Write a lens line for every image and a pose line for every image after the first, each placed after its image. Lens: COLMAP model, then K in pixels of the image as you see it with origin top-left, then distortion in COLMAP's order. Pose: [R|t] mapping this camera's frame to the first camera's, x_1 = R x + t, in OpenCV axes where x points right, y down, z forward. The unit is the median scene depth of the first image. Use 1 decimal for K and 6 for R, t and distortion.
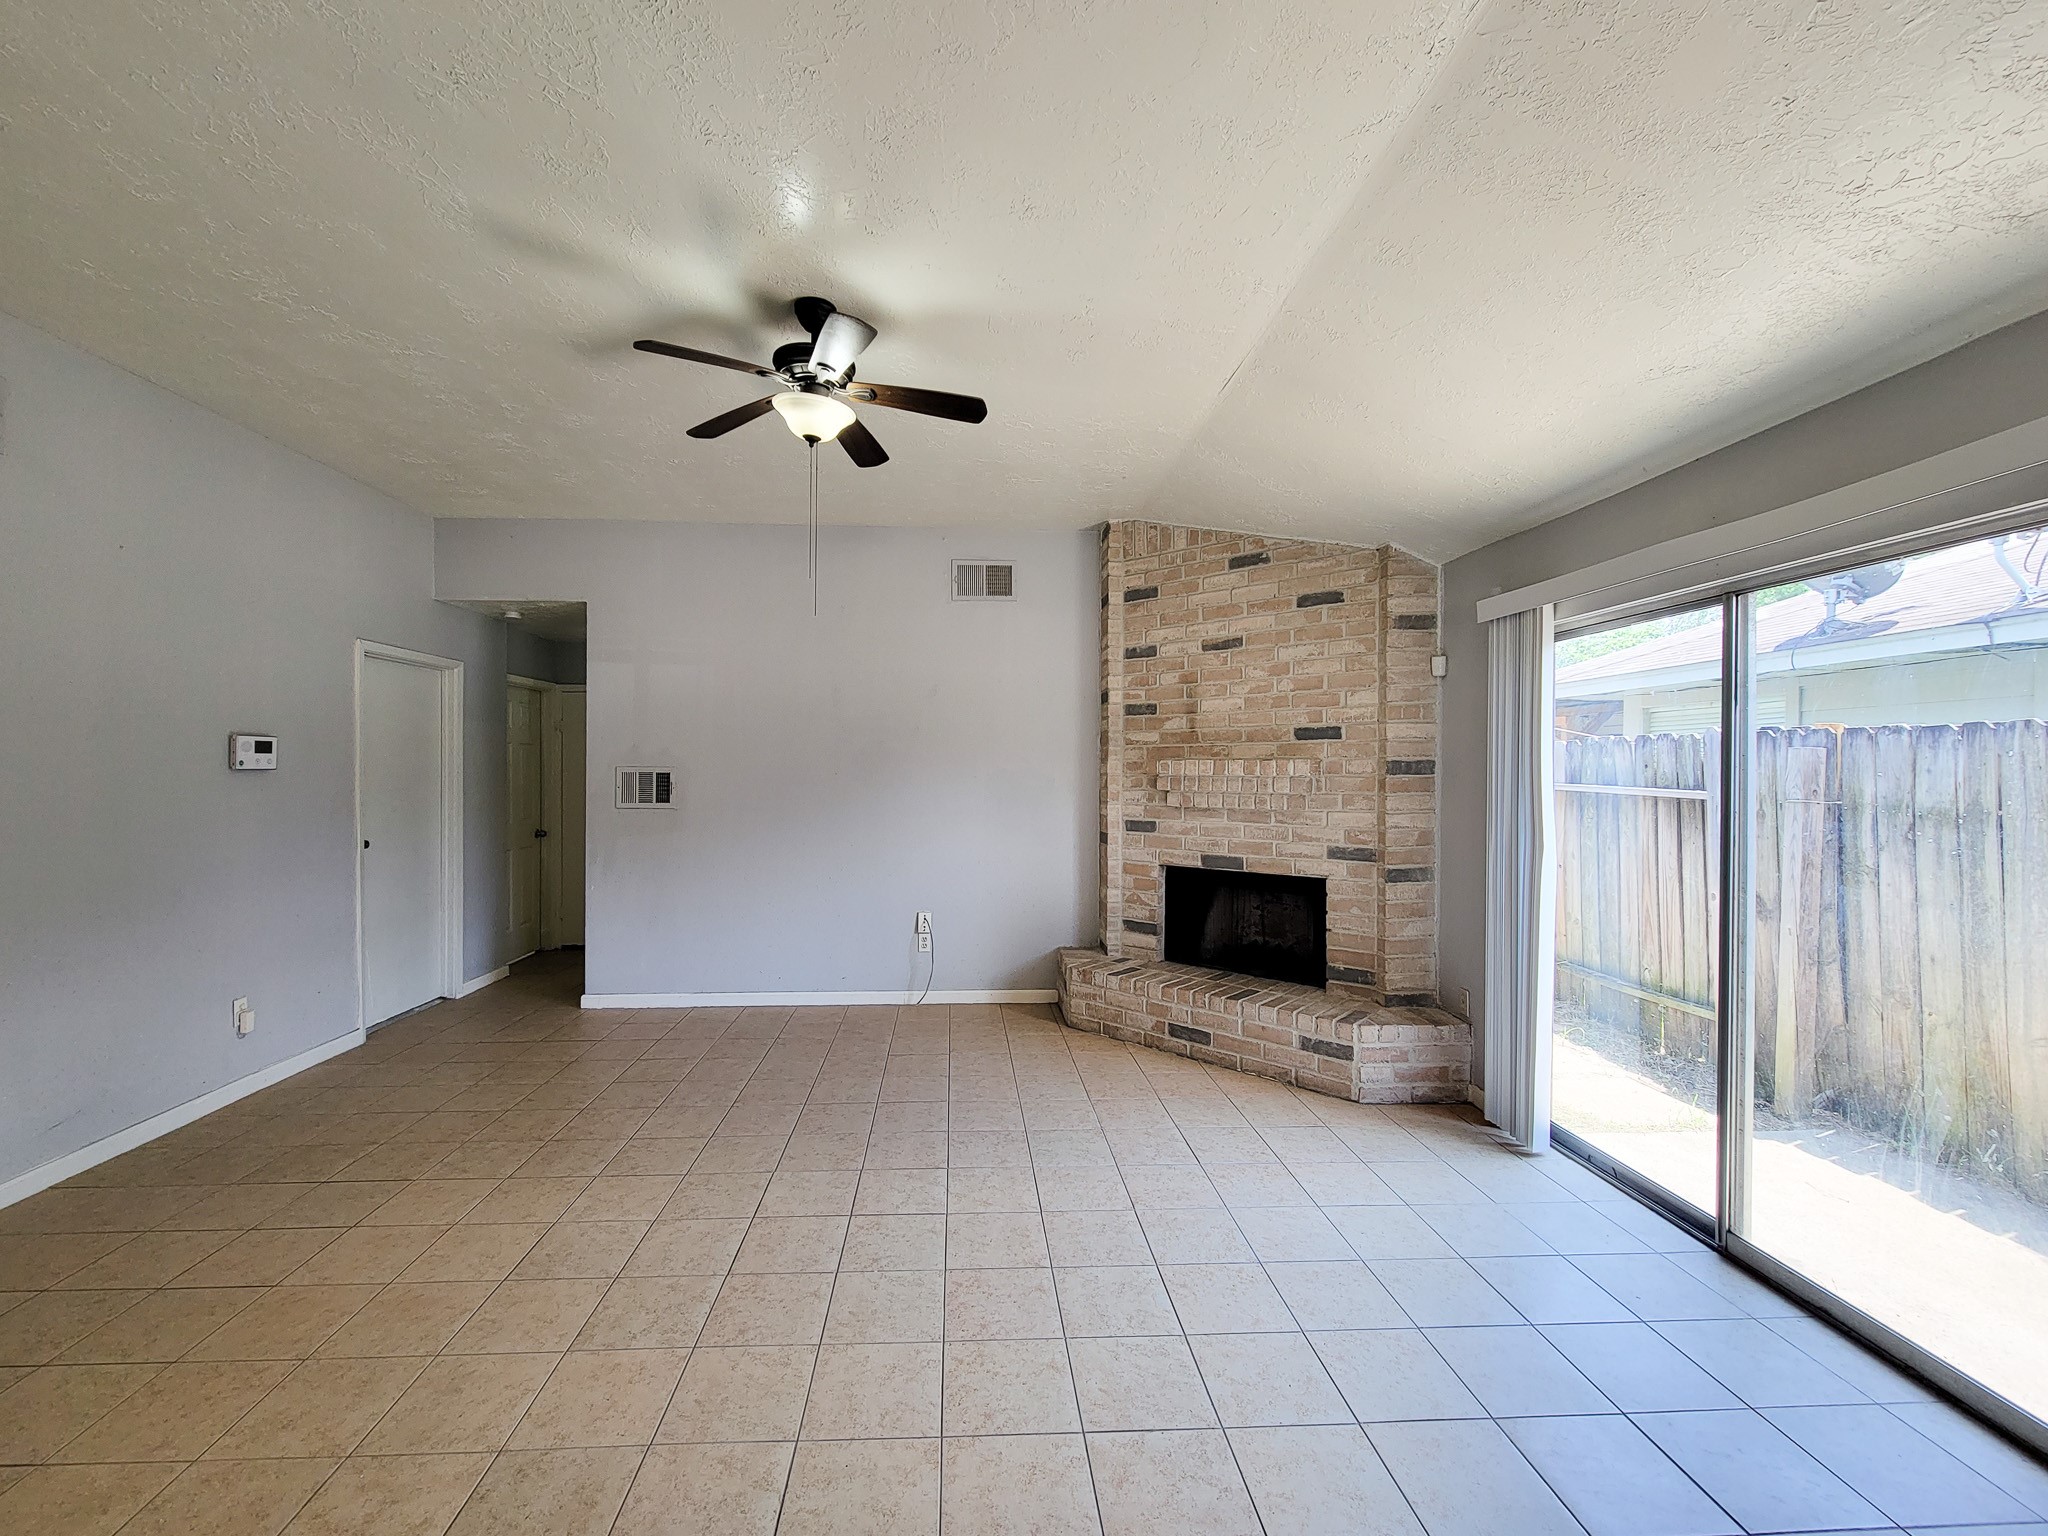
lens RADIAL K [[868.2, 0, 990.8], [0, 868.2, 775.9], [0, 0, 1]] dist [0.002465, -0.000274]
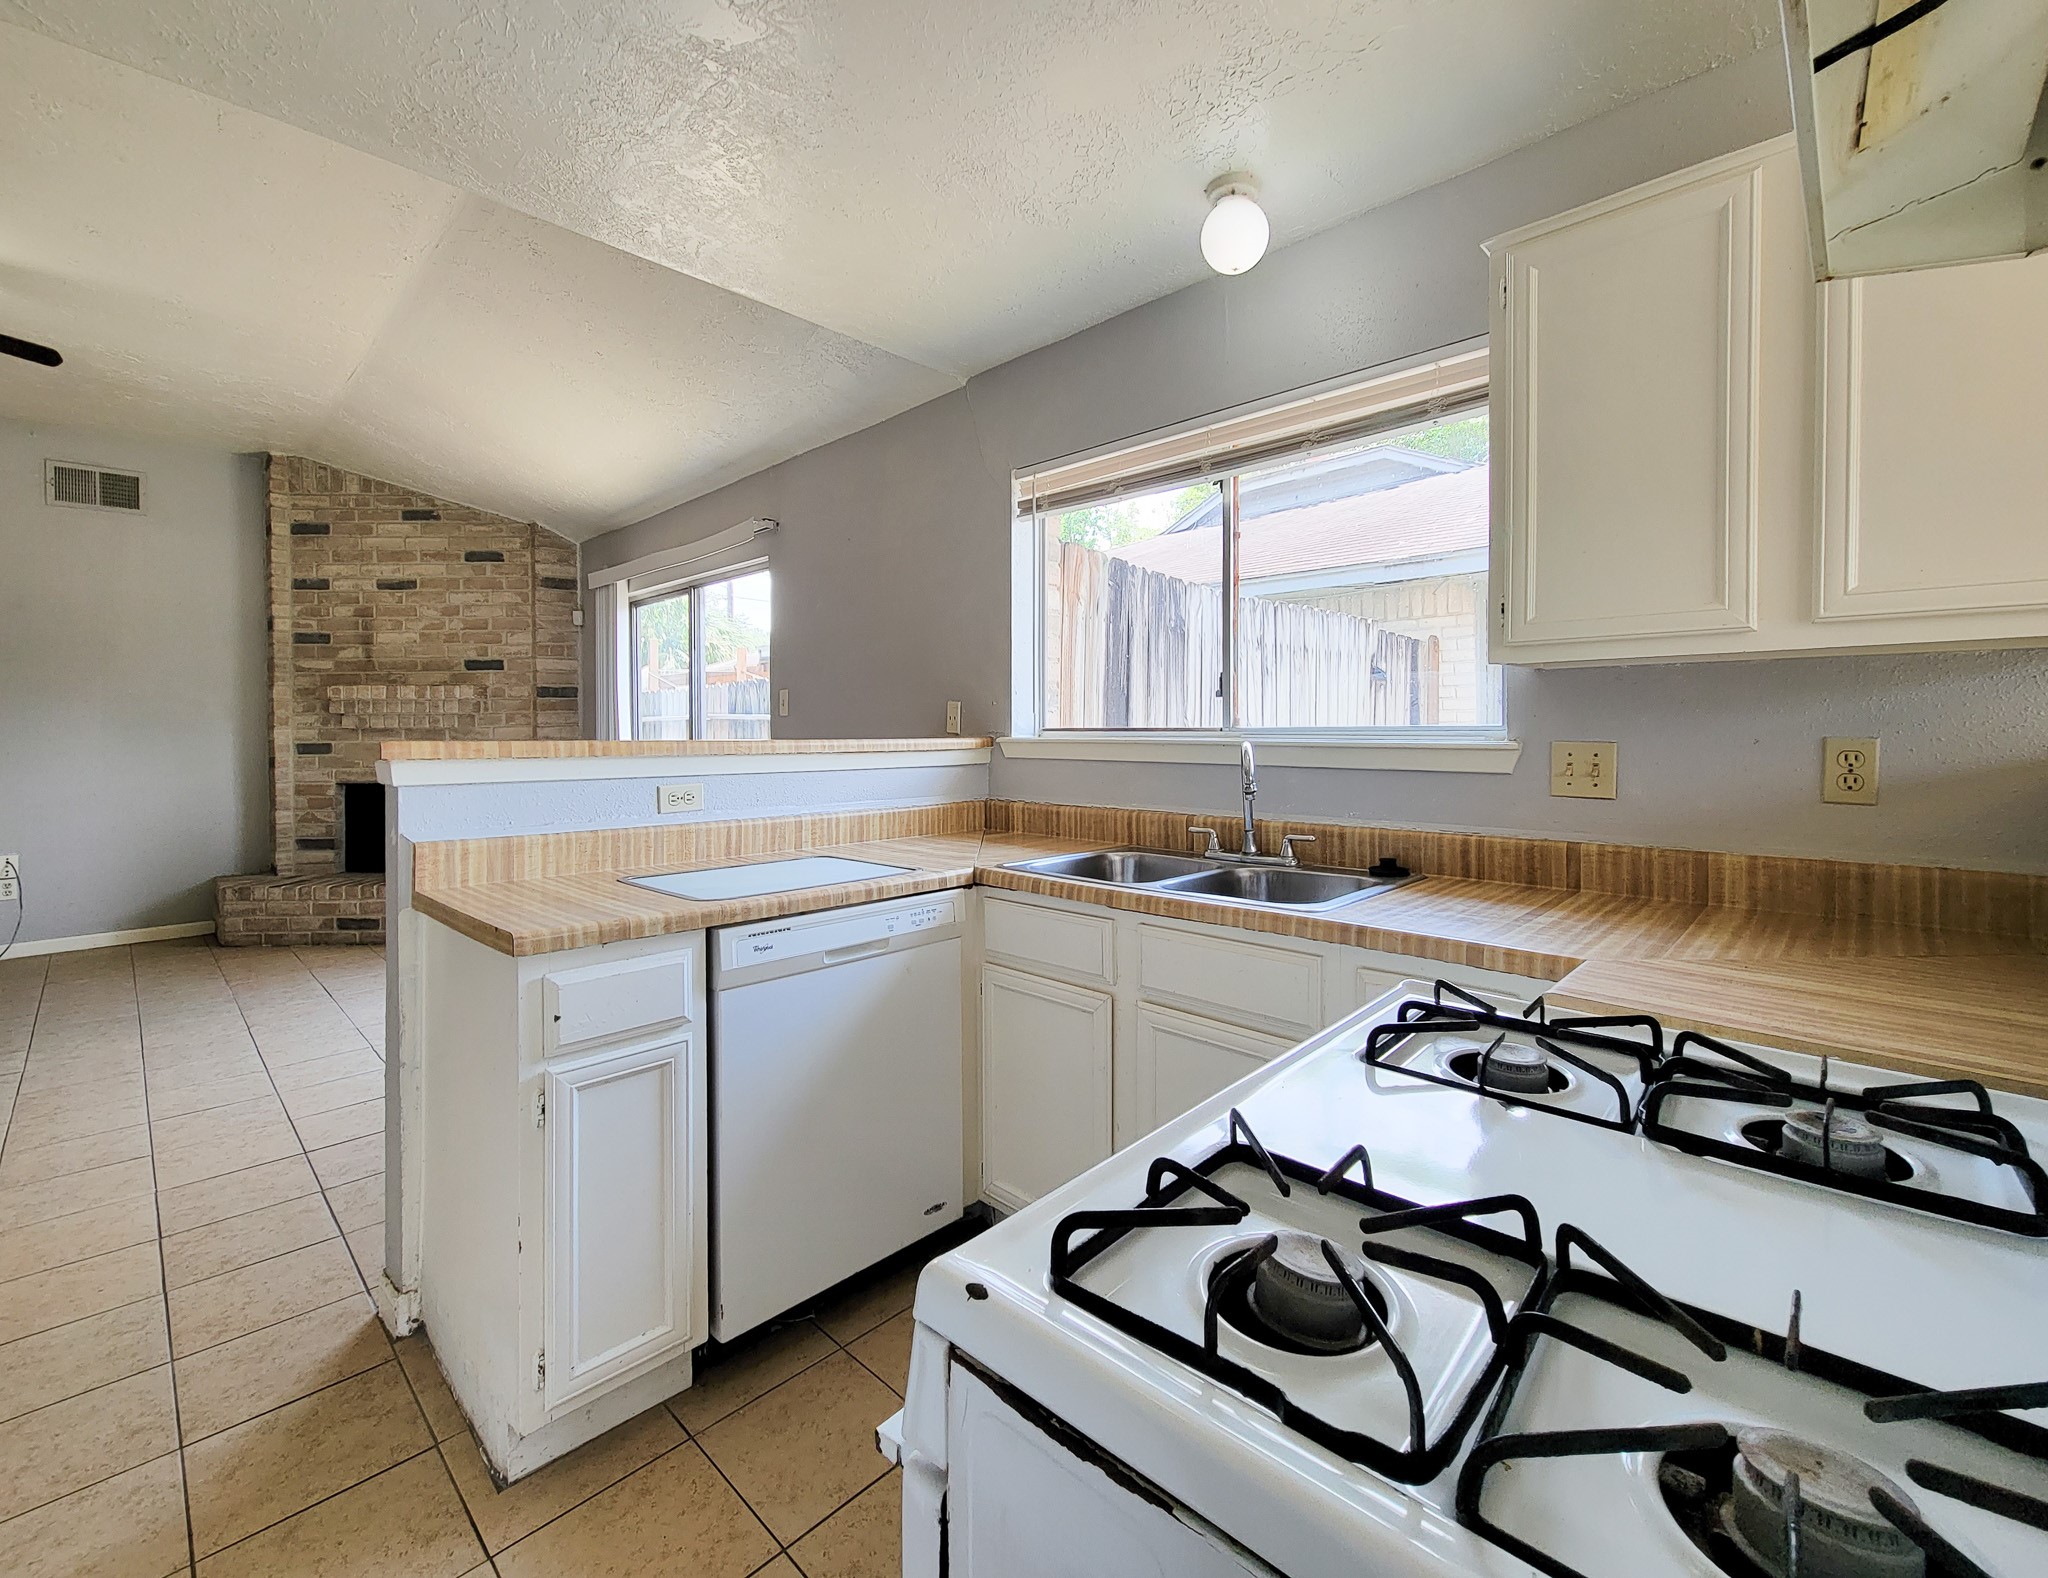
lens RADIAL K [[890.7, 0, 1054.1], [0, 890.7, 737.5], [0, 0, 1]] dist [0.000477, 0.000236]
pose [[0.714282, -0.015423, 0.699688, 0.061487], [0.010941, 0.999881, 0.010871, 0.045917], [-0.699772, -0.000110, 0.714366, -0.442226]]
